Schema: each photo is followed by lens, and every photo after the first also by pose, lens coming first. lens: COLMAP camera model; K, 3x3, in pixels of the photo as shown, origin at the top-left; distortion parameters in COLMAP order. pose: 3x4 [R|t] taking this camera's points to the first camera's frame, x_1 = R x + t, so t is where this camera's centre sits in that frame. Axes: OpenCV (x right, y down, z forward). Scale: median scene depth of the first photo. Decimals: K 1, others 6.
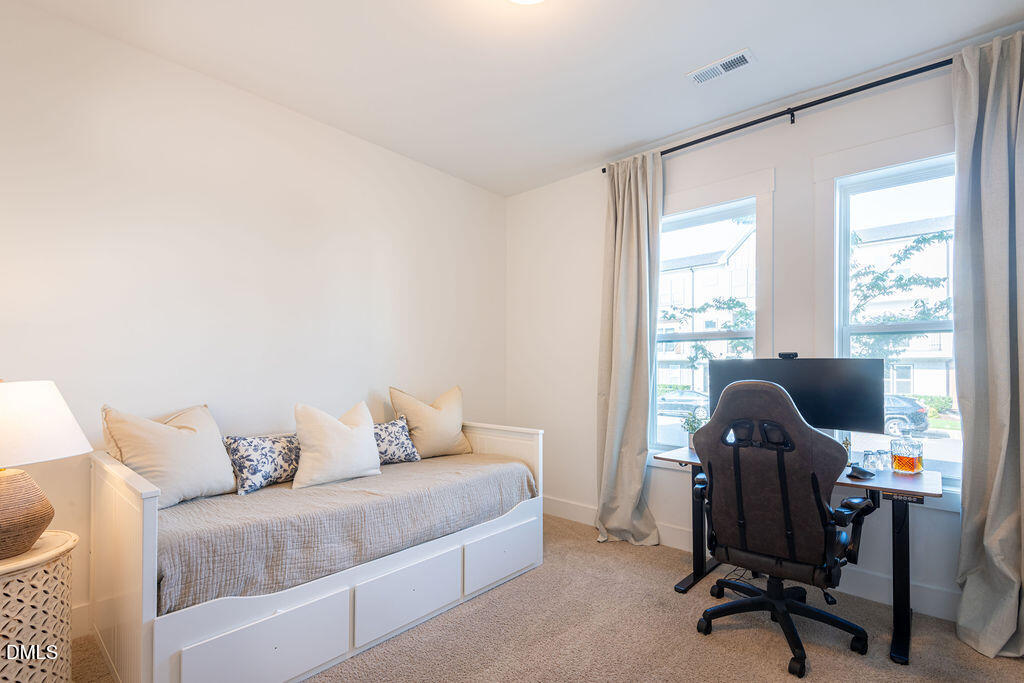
lens RADIAL K [[468.6, 0, 526.9], [0, 468.6, 366.5], [0, 0, 1]] dist [0.013863, -0.008838]
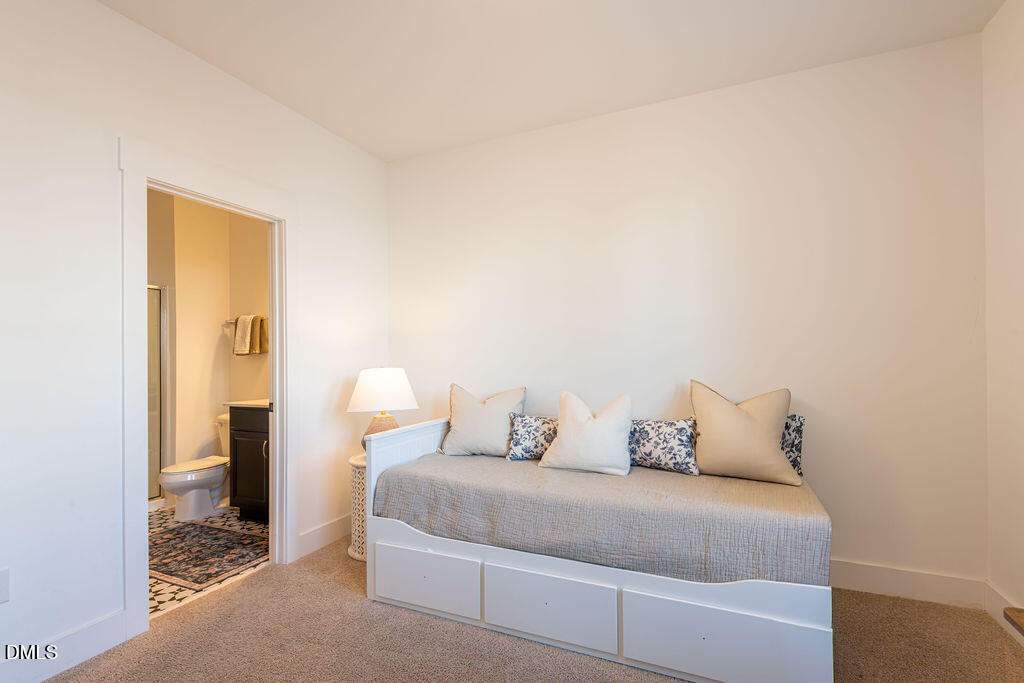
lens RADIAL K [[468.6, 0, 534.3], [0, 468.6, 363.3], [0, 0, 1]] dist [0.013863, -0.008838]
pose [[0.320934, 0.007122, -0.947075, 0.552643], [0.004629, 0.999948, 0.009088, 0.005832], [0.947090, -0.007301, 0.320885, 0.633968]]
